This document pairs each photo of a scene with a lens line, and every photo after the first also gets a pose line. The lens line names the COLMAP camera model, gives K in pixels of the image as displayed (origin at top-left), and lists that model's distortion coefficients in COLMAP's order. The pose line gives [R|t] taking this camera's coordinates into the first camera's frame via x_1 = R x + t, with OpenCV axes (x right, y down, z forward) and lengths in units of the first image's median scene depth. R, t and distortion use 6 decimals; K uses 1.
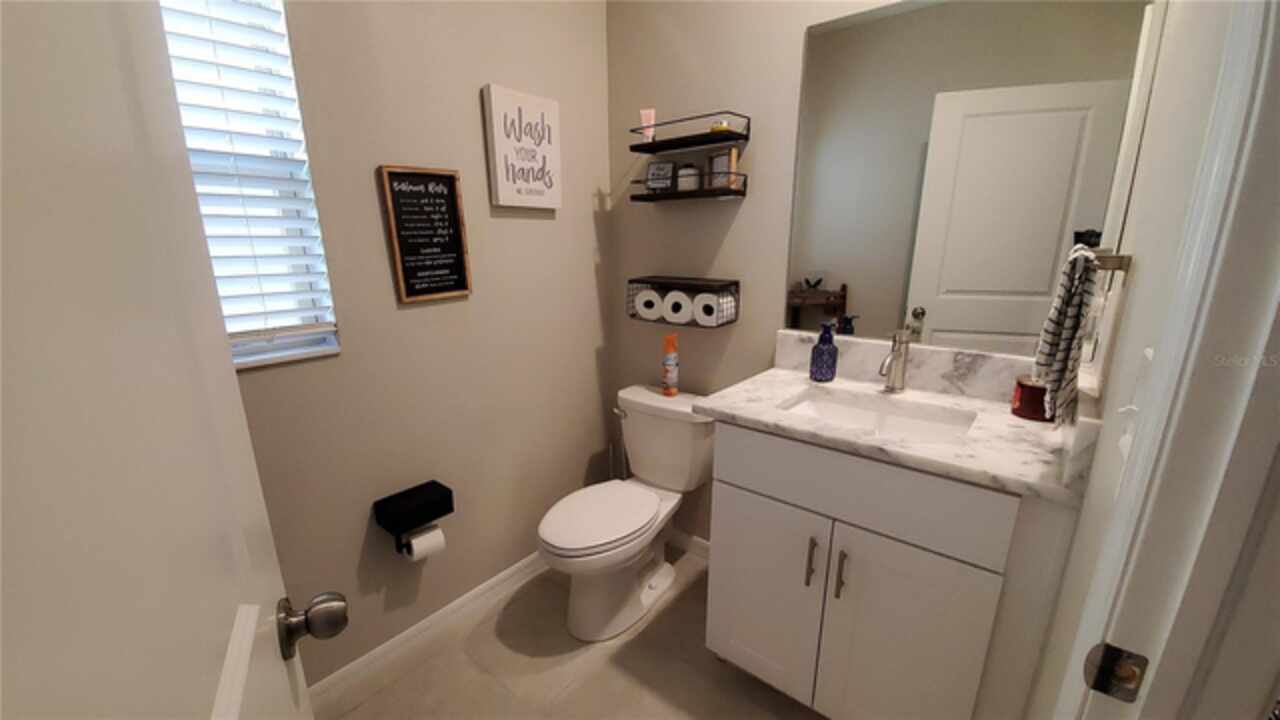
lens RADIAL K [[507.4, 0, 629.3], [0, 507.4, 382.6], [0, 0, 1]] dist [0.004508, -0.012781]
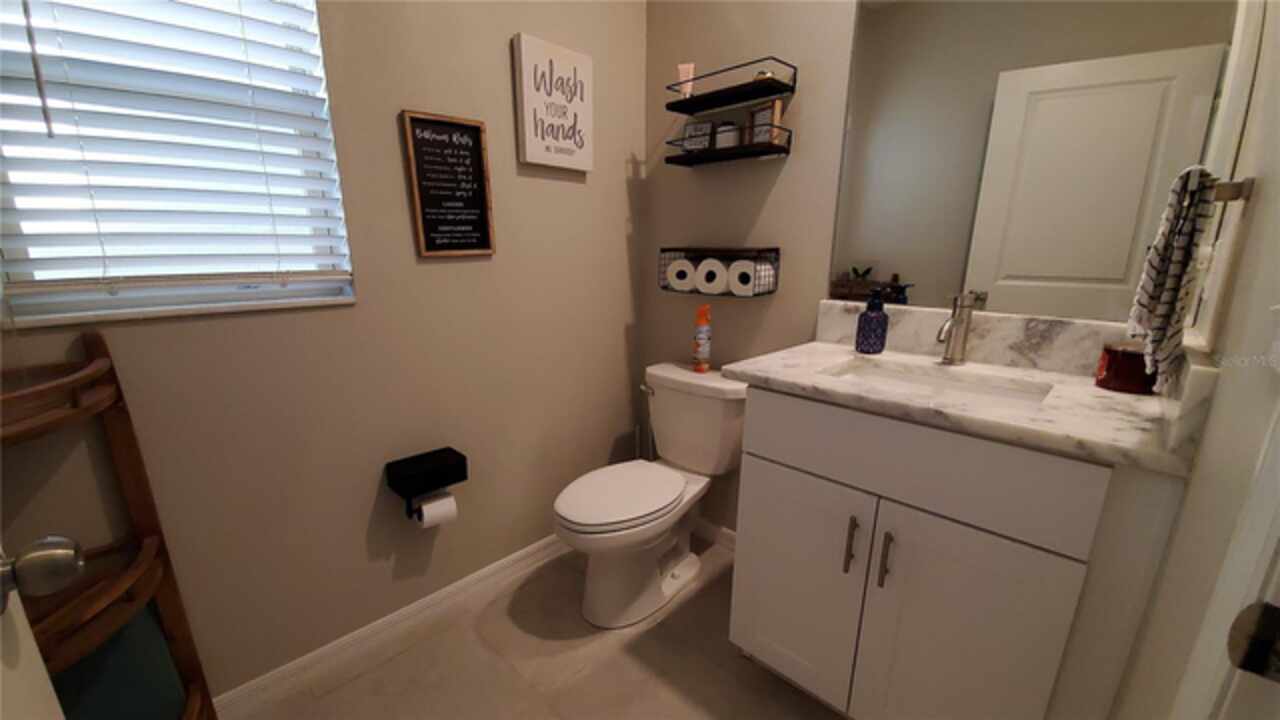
lens RADIAL K [[507.4, 0, 629.3], [0, 507.4, 382.6], [0, 0, 1]] dist [0.004508, -0.012781]
pose [[0.996457, 0.034009, -0.076915, 0.025907], [-0.035143, 0.999292, -0.013446, 0.075329], [0.076403, 0.016101, 0.996947, 0.068798]]
